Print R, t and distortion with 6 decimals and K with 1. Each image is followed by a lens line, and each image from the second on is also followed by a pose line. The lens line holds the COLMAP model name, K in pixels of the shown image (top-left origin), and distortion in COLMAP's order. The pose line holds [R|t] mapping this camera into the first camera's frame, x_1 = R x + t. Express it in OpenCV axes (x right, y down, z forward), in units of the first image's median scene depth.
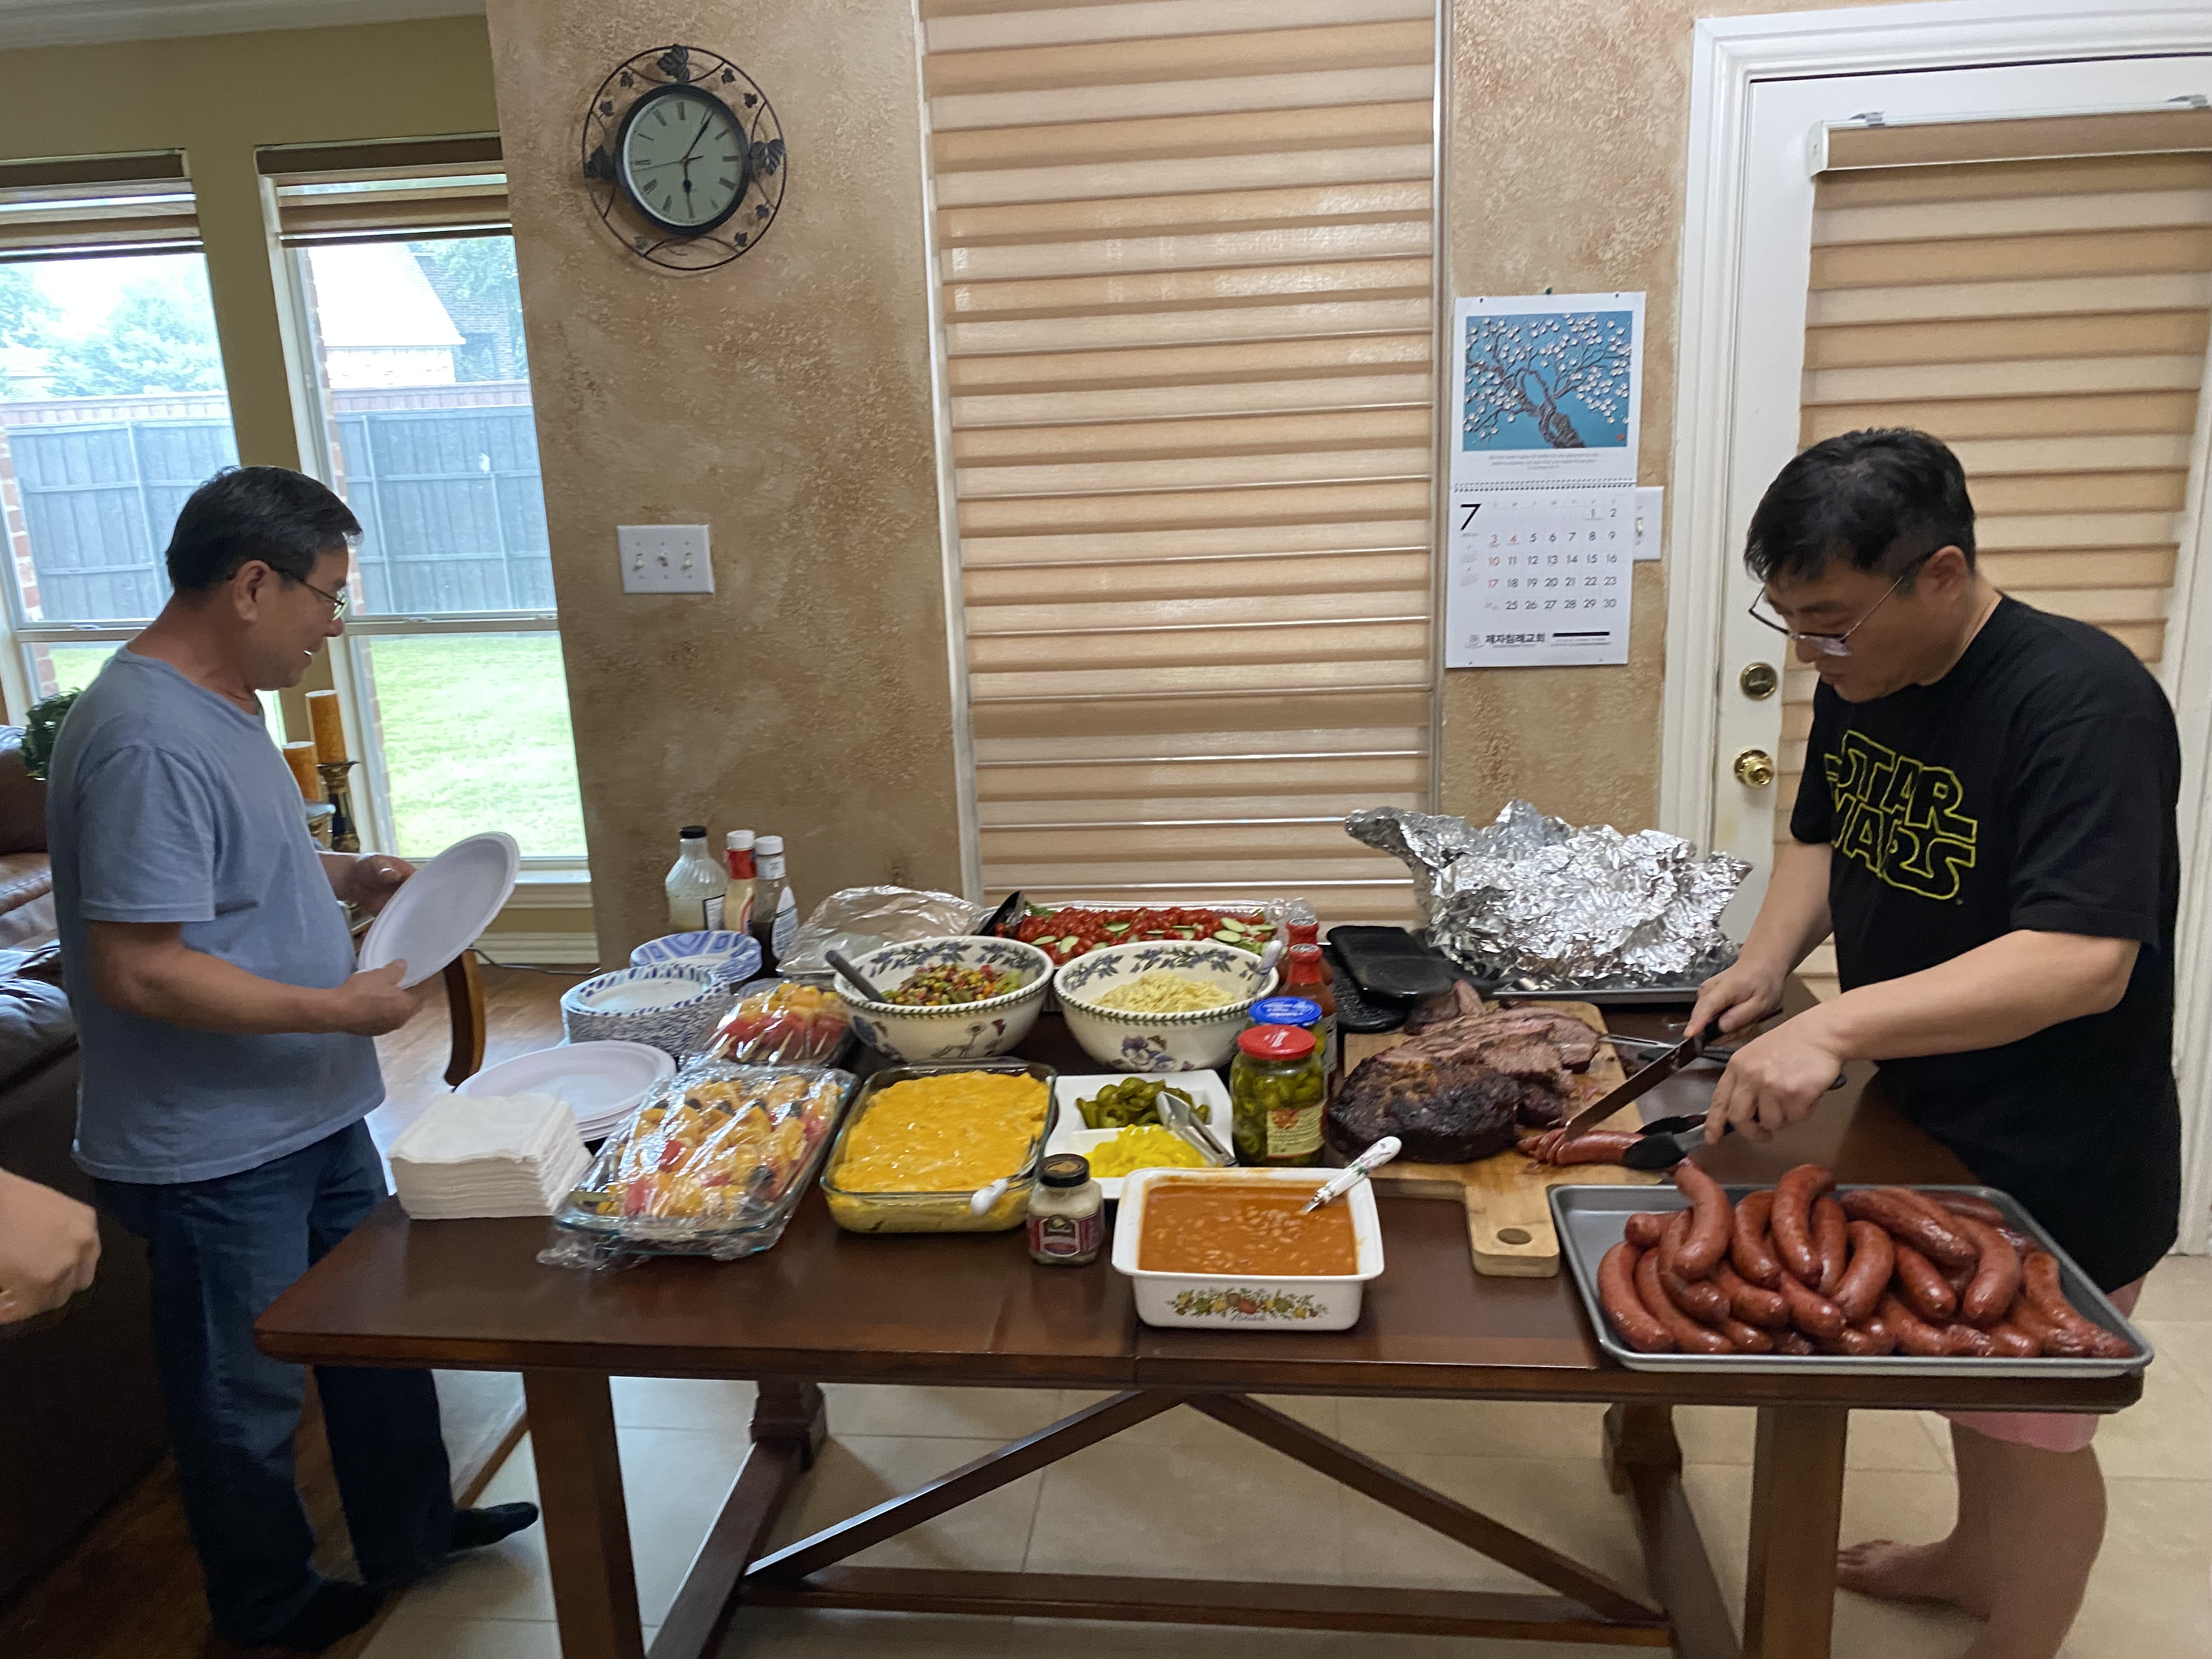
lens RADIAL K [[1693.2, 0, 1088.4], [0, 1693.2, 829.6], [0, 0, 1]] dist [0.029227, -0.033875]
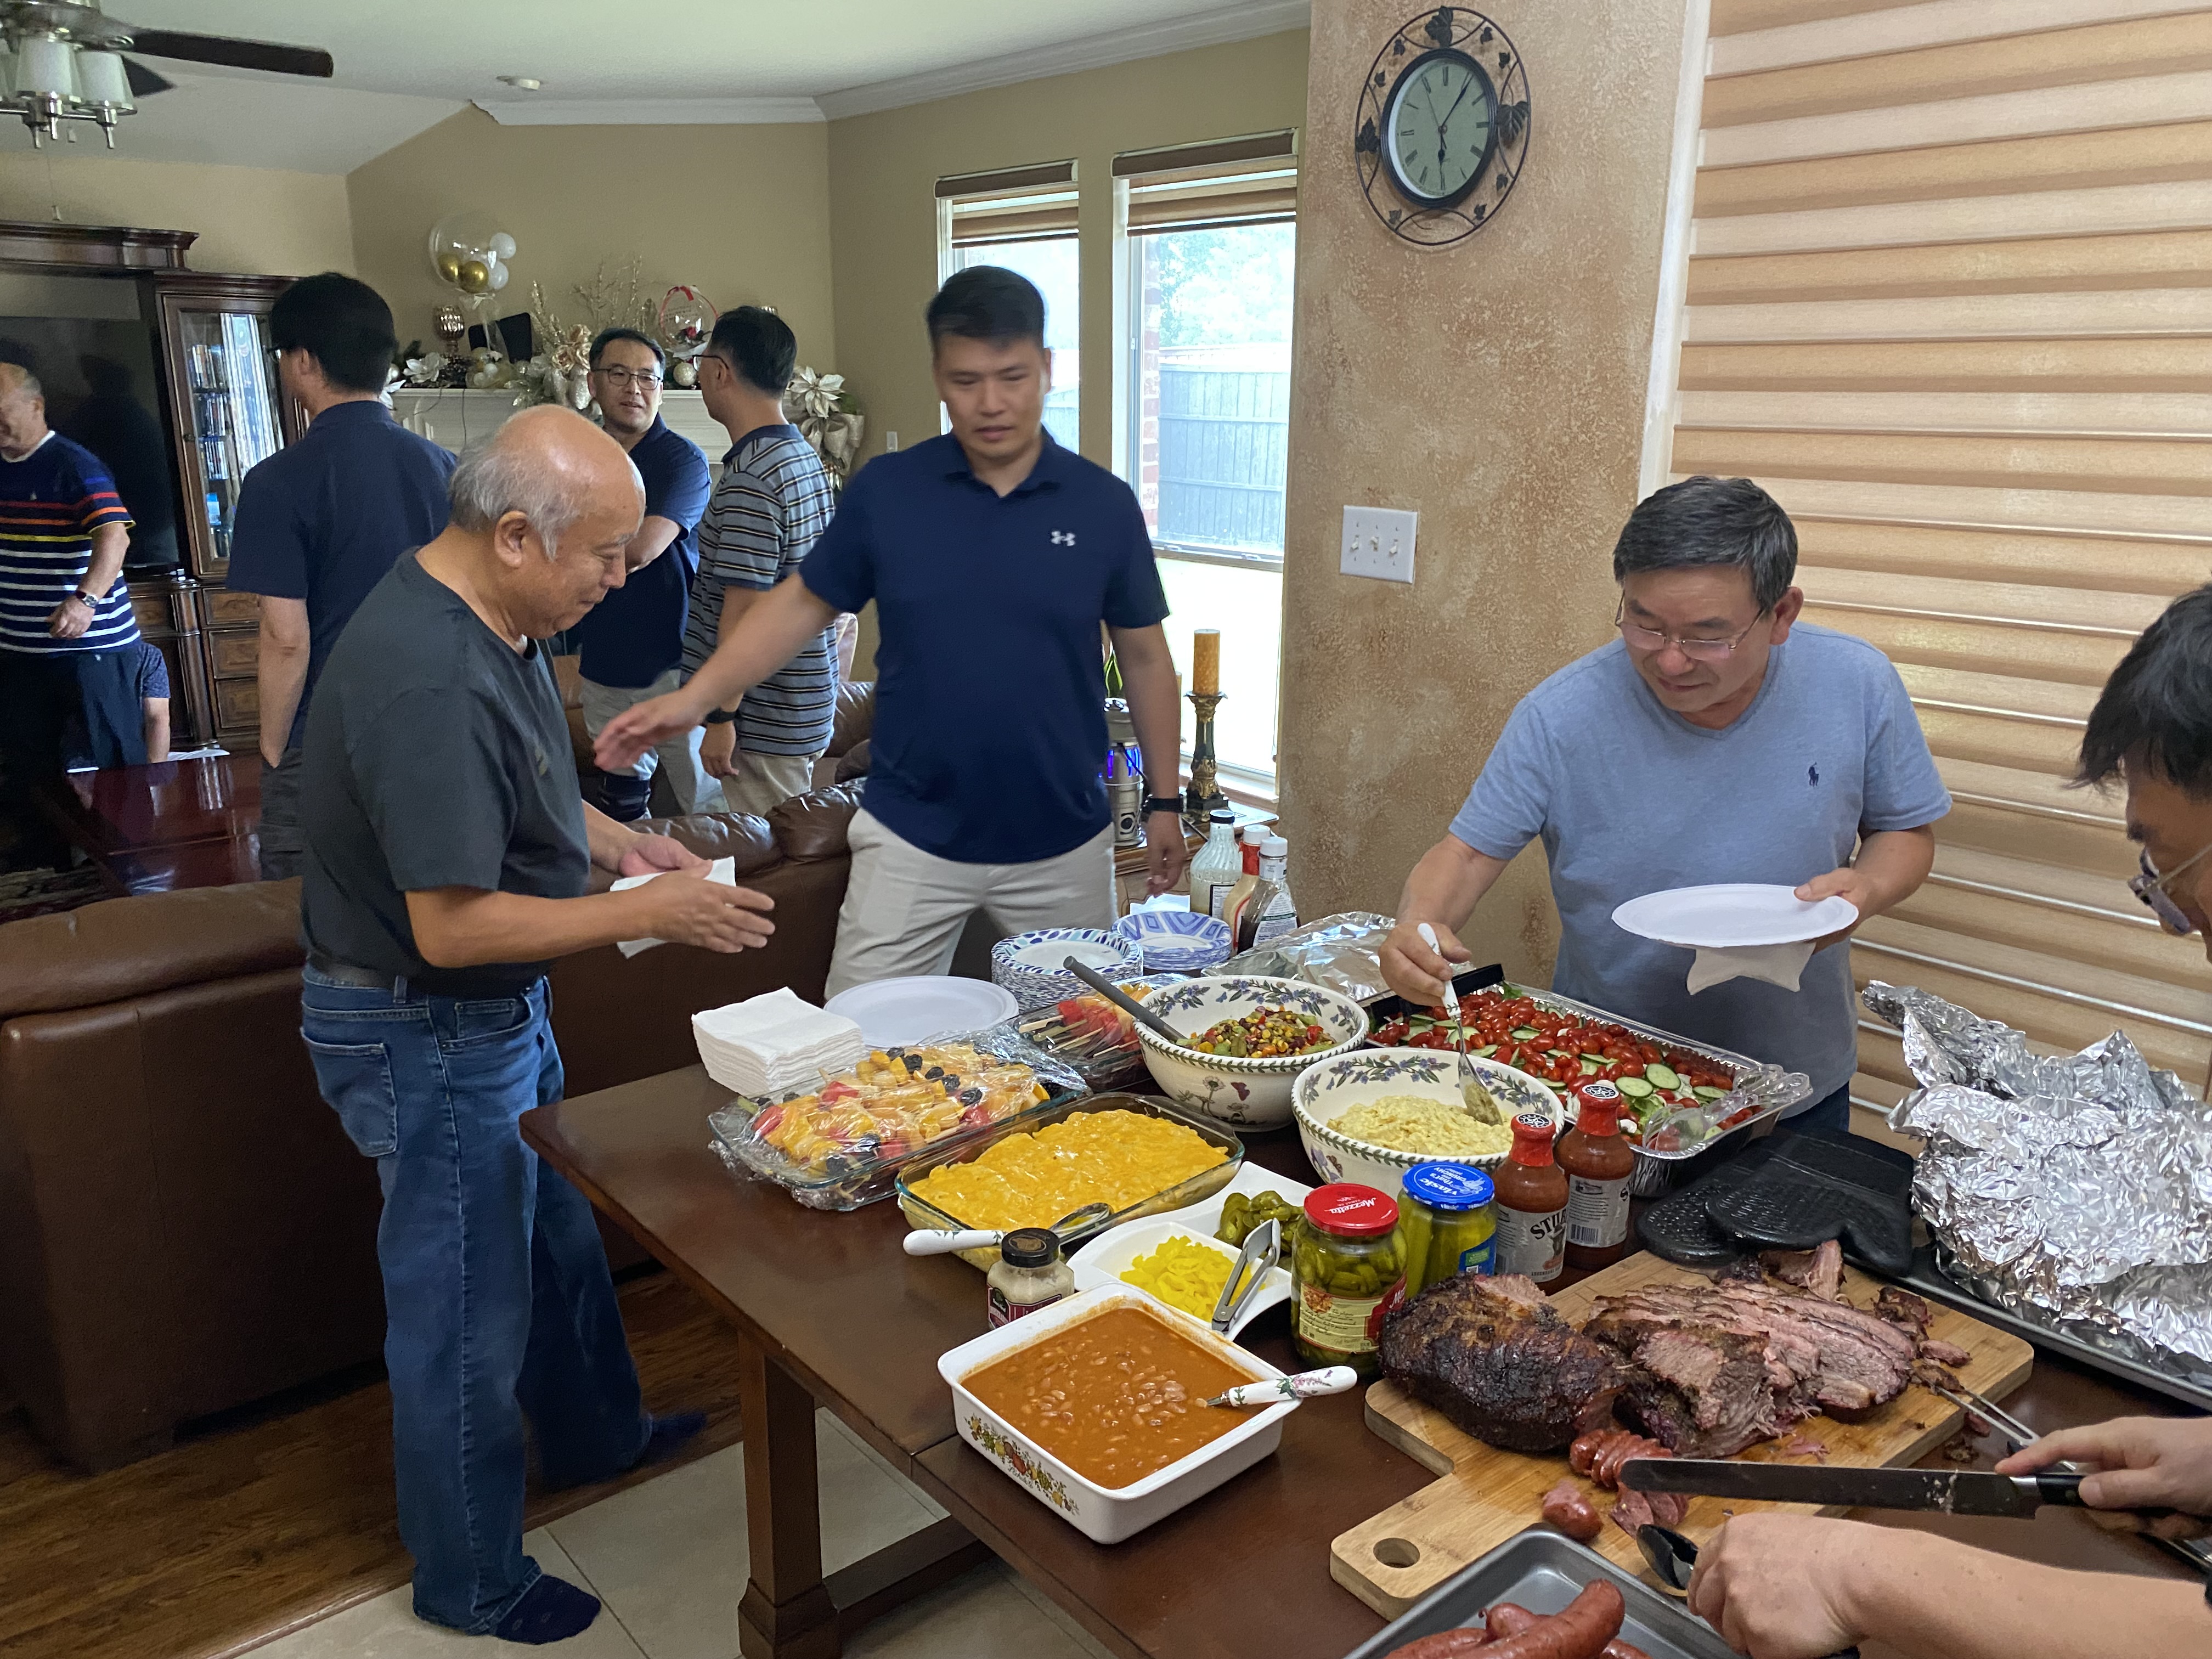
lens RADIAL K [[1693.2, 0, 1111.7], [0, 1693.2, 825.8], [0, 0, 1]] dist [0.029227, -0.033875]
pose [[0.725188, 0.219388, -0.652665, 0.329018], [-0.202214, 0.973942, 0.102700, -0.073169], [0.658189, 0.057502, 0.750654, 0.184218]]
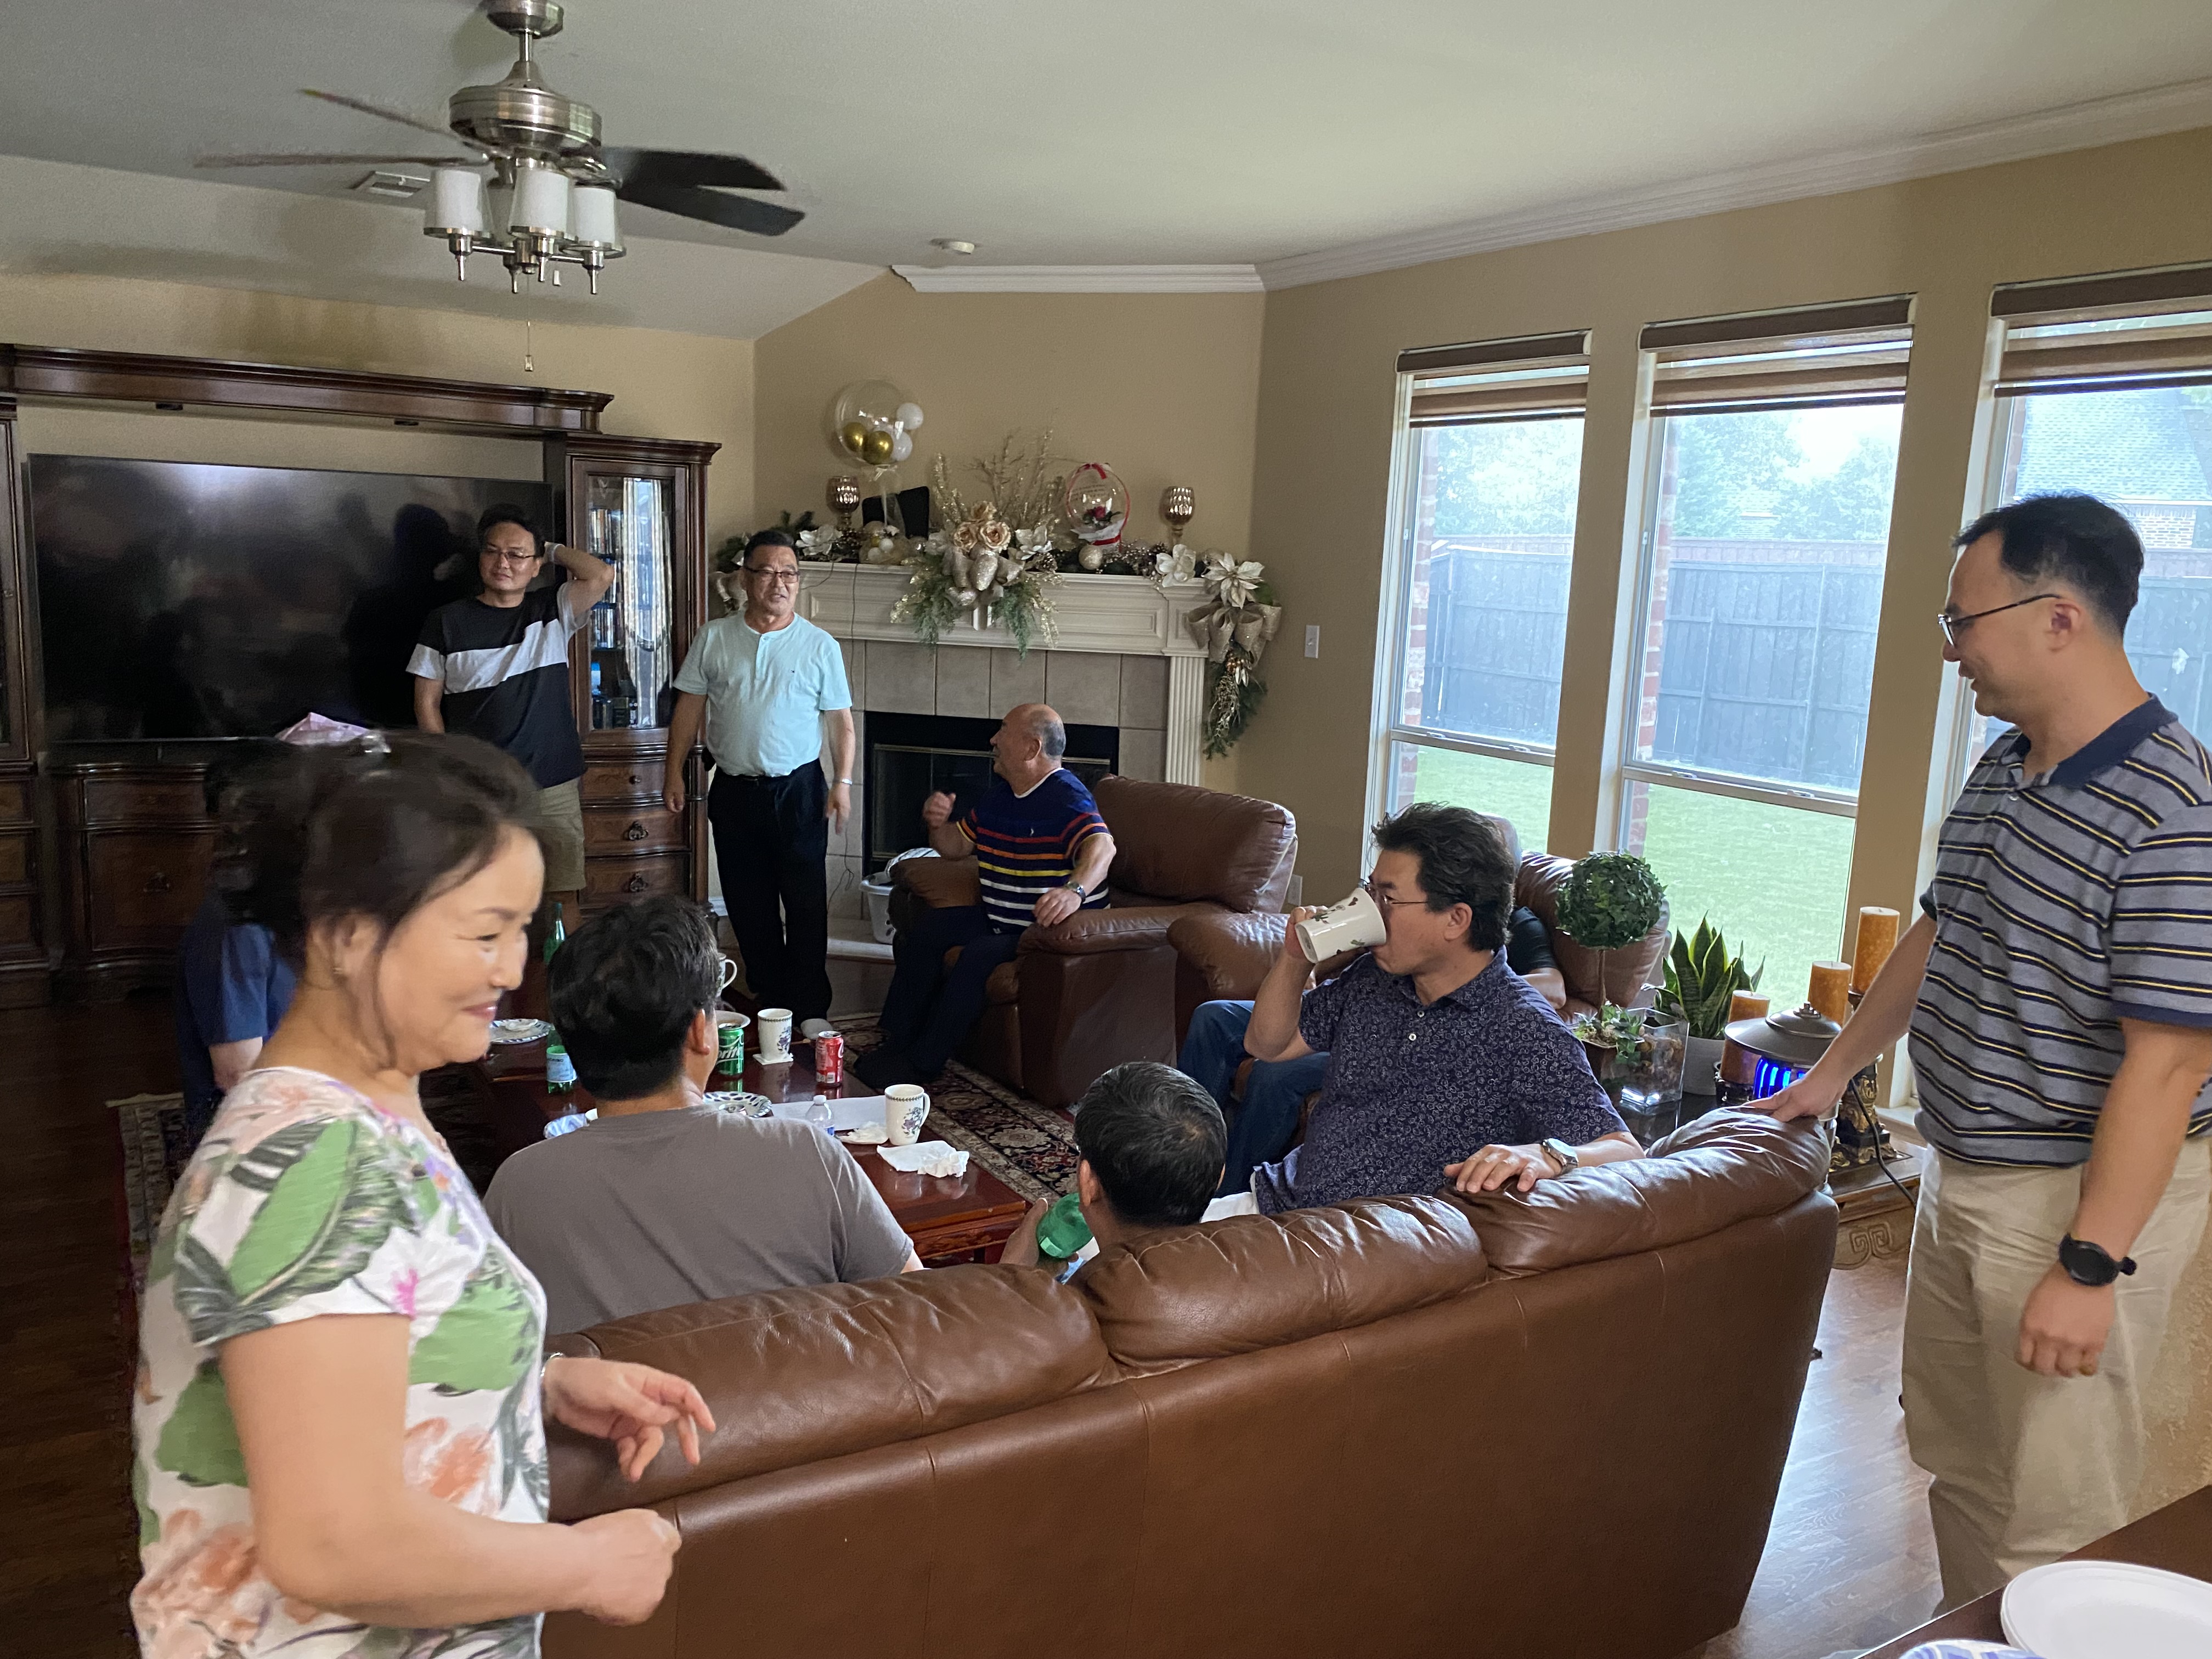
lens RADIAL K [[1693.2, 0, 1087.8], [0, 1693.2, 848.7], [0, 0, 1]] dist [0.029227, -0.033875]
pose [[0.607790, 0.200980, -0.768243, -0.059972], [-0.255404, 0.965513, 0.050527, -0.069270], [0.751904, 0.165502, 0.638161, 0.208747]]
